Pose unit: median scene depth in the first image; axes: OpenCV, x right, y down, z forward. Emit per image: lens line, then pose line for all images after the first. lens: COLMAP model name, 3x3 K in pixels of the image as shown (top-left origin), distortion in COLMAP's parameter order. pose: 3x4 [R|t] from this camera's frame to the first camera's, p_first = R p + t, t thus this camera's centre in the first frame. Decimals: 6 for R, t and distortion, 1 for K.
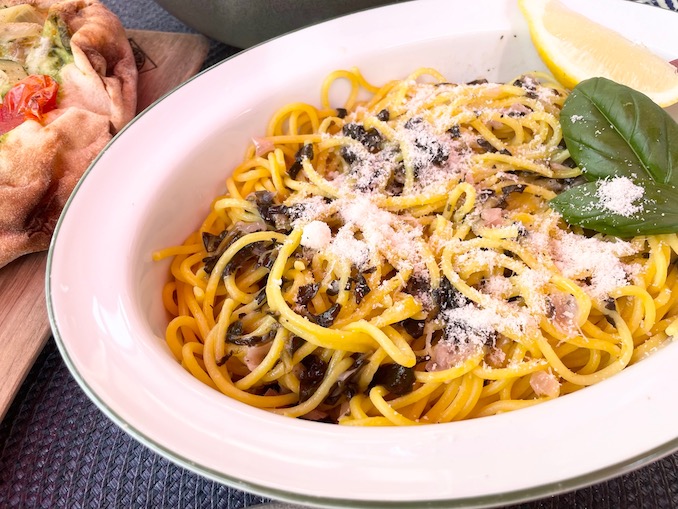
lens RADIAL K [[490.6, 0, 339.0], [0, 490.6, 254.5], [0, 0, 1]] dist [0.019715, -0.001000]
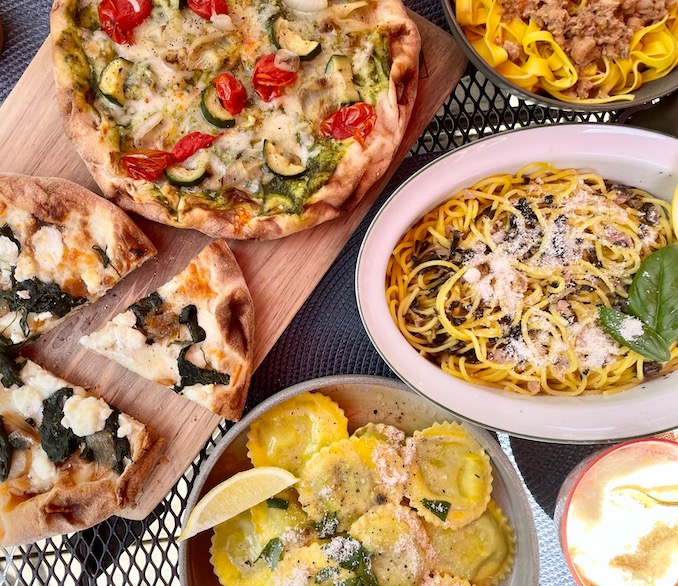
lens RADIAL K [[464.1, 0, 339.0], [0, 464.1, 293.0], [0, 0, 1]] dist [-0.003839, -0.001562]
pose [[0.898470, 0.438194, -0.027161, -0.453516], [-0.366298, 0.782284, 0.503843, -0.735953], [0.242029, -0.442739, 0.863368, -0.749737]]
